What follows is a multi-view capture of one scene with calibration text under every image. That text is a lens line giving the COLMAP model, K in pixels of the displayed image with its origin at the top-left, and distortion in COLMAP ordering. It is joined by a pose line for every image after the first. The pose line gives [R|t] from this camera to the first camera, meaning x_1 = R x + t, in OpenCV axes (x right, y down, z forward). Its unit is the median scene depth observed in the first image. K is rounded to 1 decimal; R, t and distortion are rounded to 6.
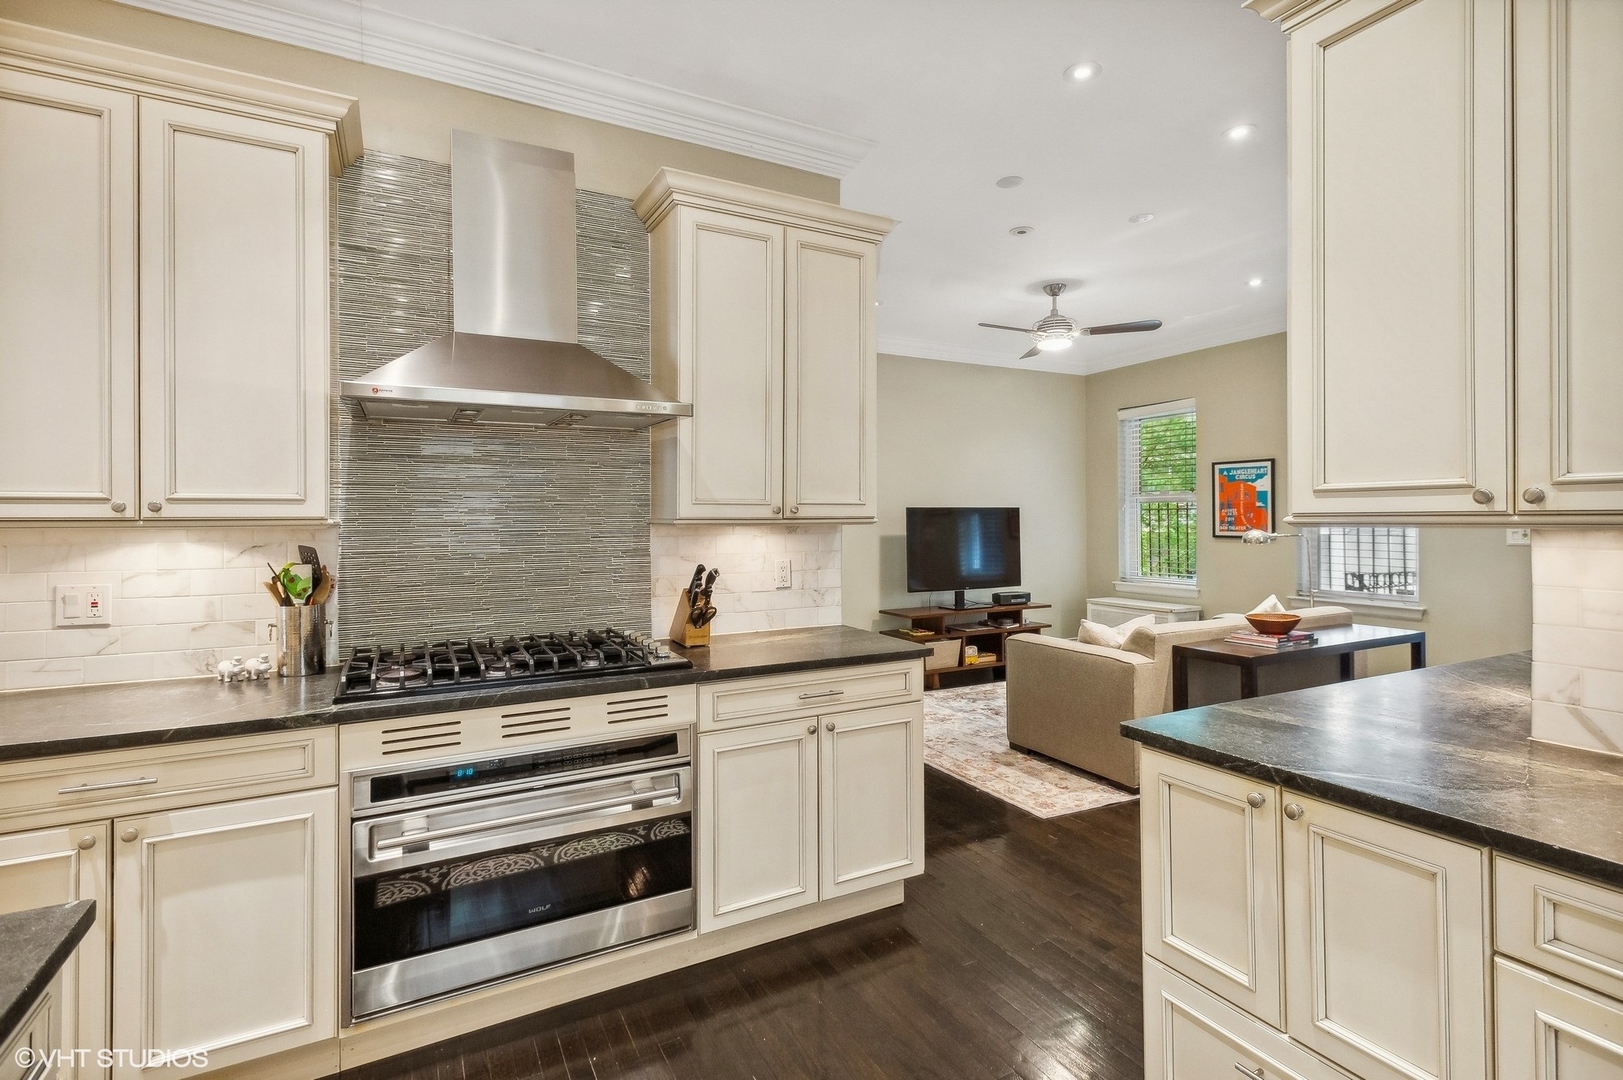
lens RADIAL K [[763.8, 0, 806.3], [0, 763.8, 502.0], [0, 0, 1]] dist [-0.000209, -0.000152]
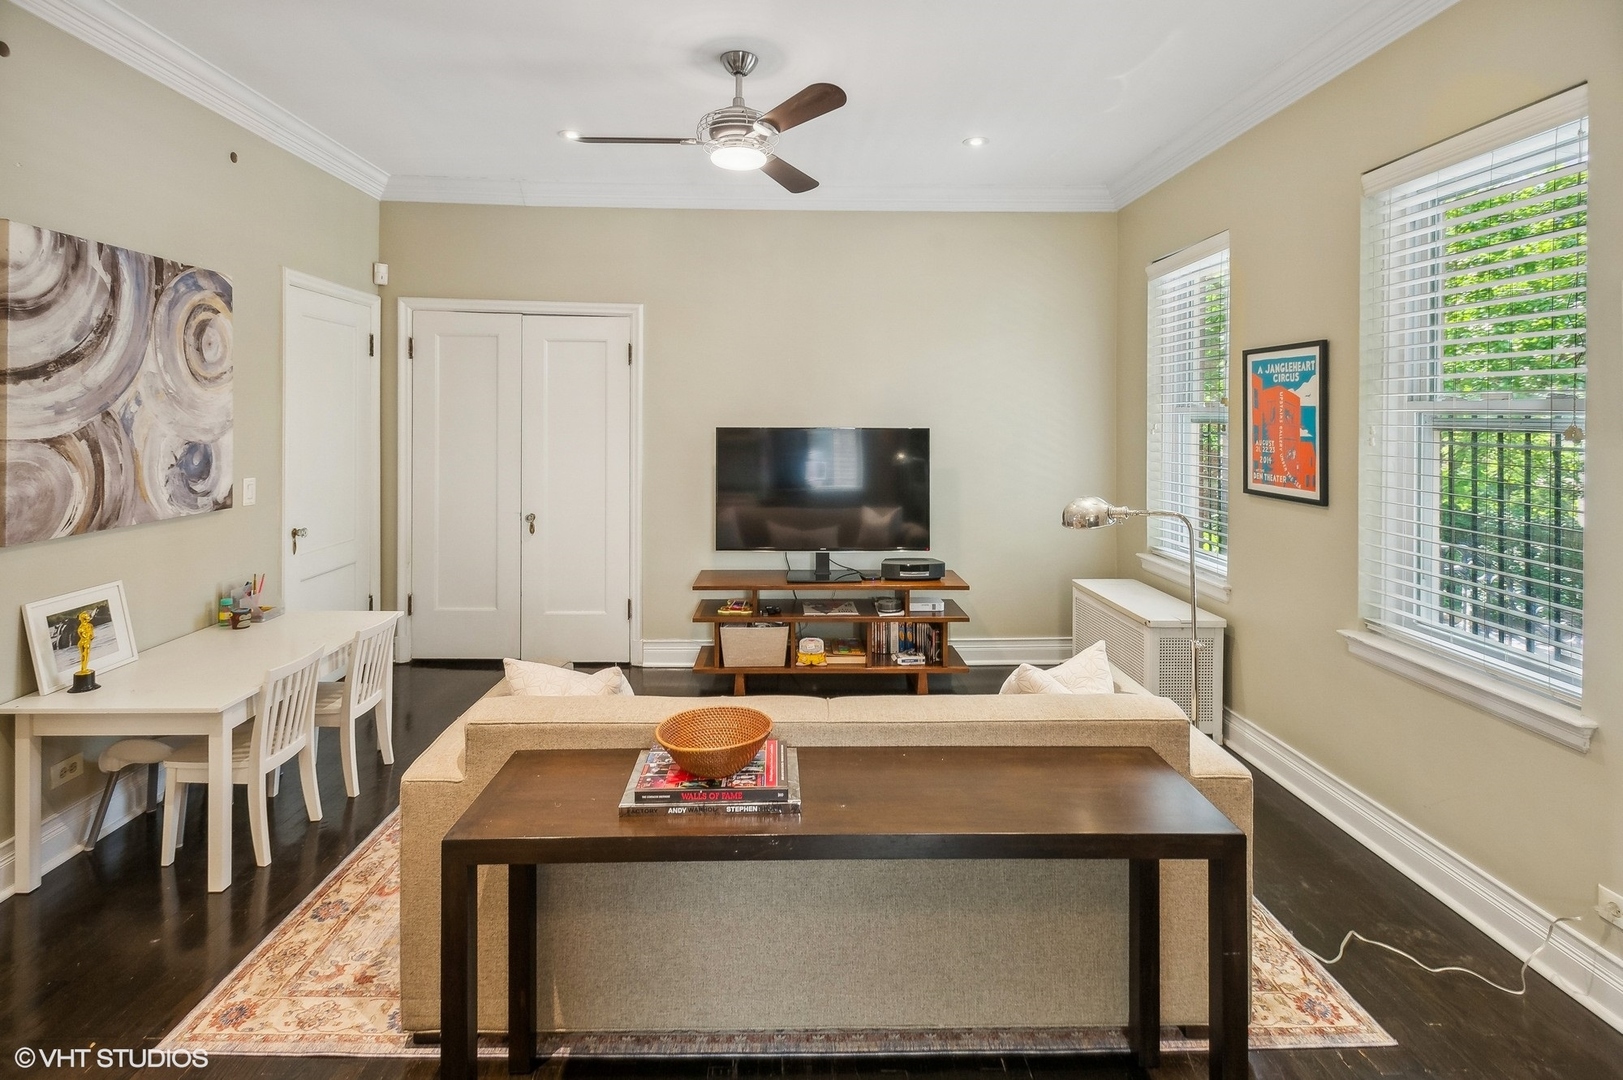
lens RADIAL K [[791.9, 0, 811.9], [0, 791.9, 407.5], [0, 0, 1]] dist [-0.001507, -0.000410]
pose [[0.897987, 0.006416, -0.439974, 0.519817], [-0.001808, 0.999939, 0.010891, -0.018390], [0.440018, -0.008985, 0.897944, 0.391696]]
